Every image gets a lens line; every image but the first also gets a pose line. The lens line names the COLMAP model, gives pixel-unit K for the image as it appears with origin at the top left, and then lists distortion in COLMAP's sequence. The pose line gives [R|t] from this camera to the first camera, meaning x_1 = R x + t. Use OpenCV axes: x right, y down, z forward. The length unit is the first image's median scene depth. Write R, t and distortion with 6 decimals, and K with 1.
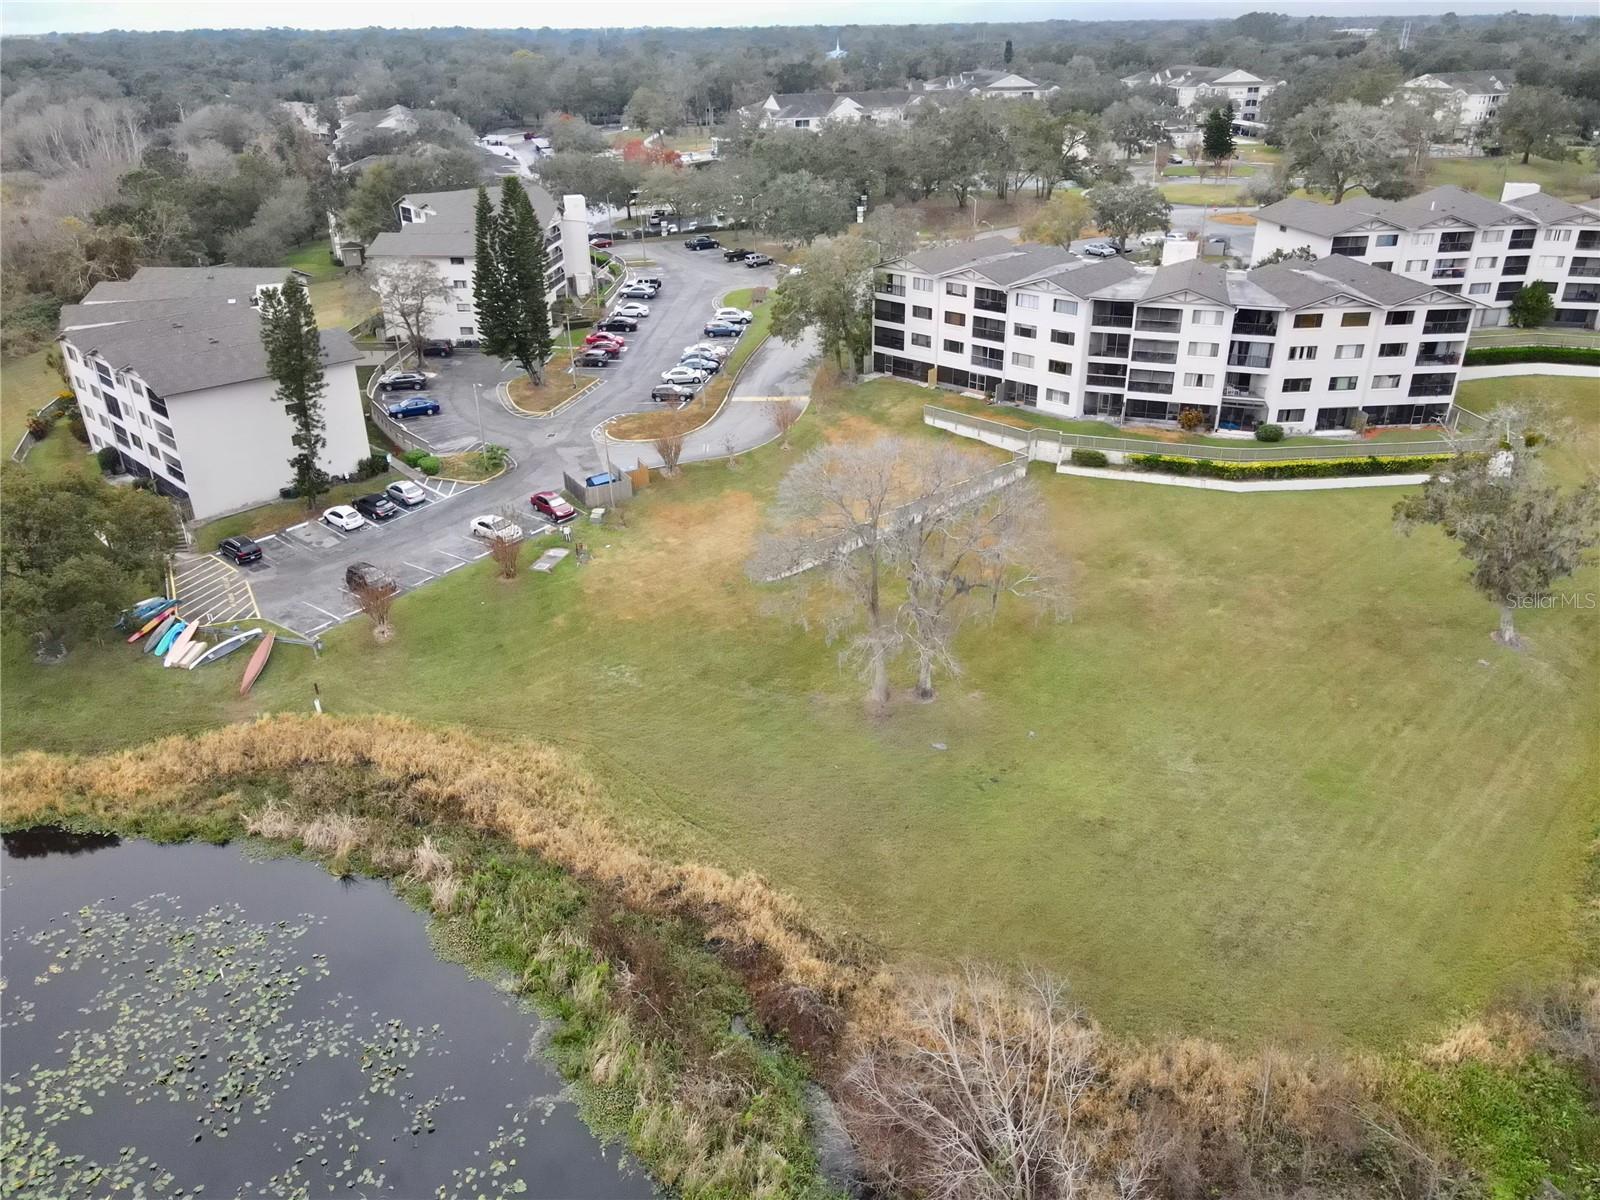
lens RADIAL K [[1190.3, 0, 791.0], [0, 1190.3, 594.9], [0, 0, 1]] dist [0.019442, 0.004984]
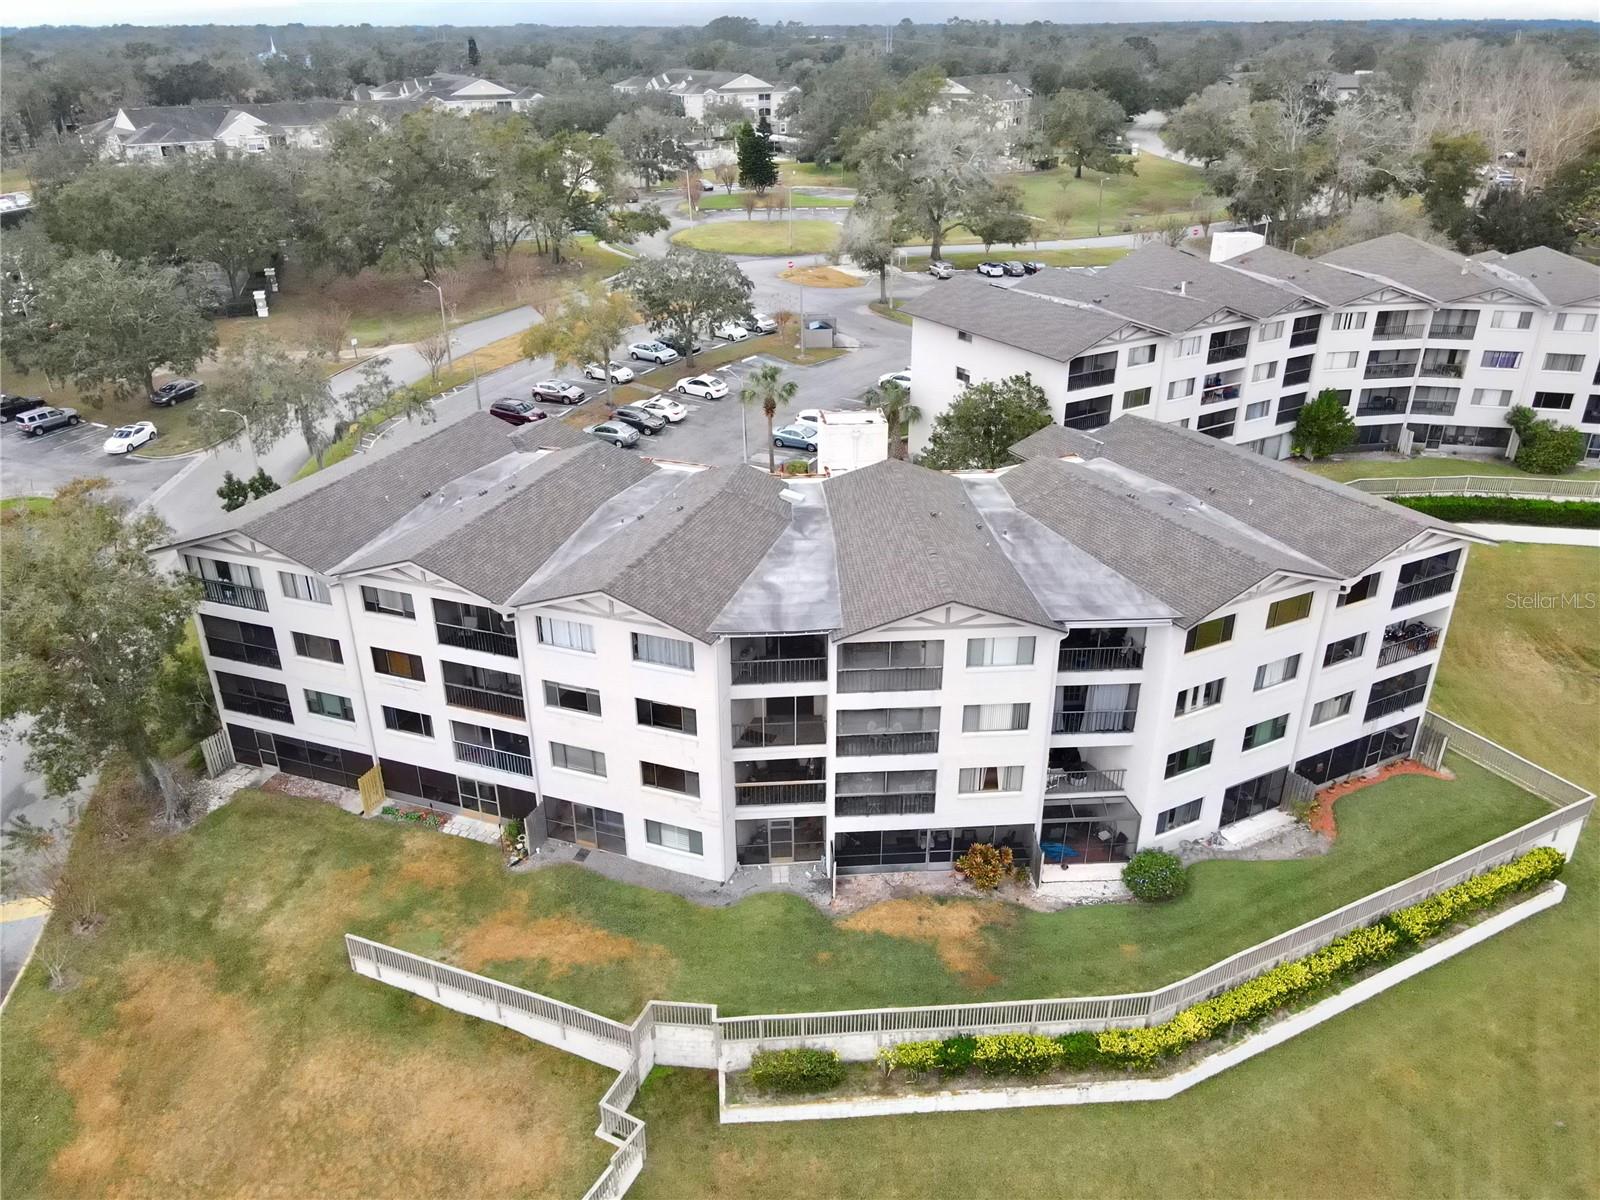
lens RADIAL K [[1198.9, 0, 791.9], [0, 1198.9, 603.2], [0, 0, 1]] dist [-0.008431, 0.071506]
pose [[0.923215, -0.162806, 0.348091, 0.119381], [0.162679, 0.986229, 0.029810, -0.236938], [-0.348151, 0.029106, 0.936987, 0.546531]]
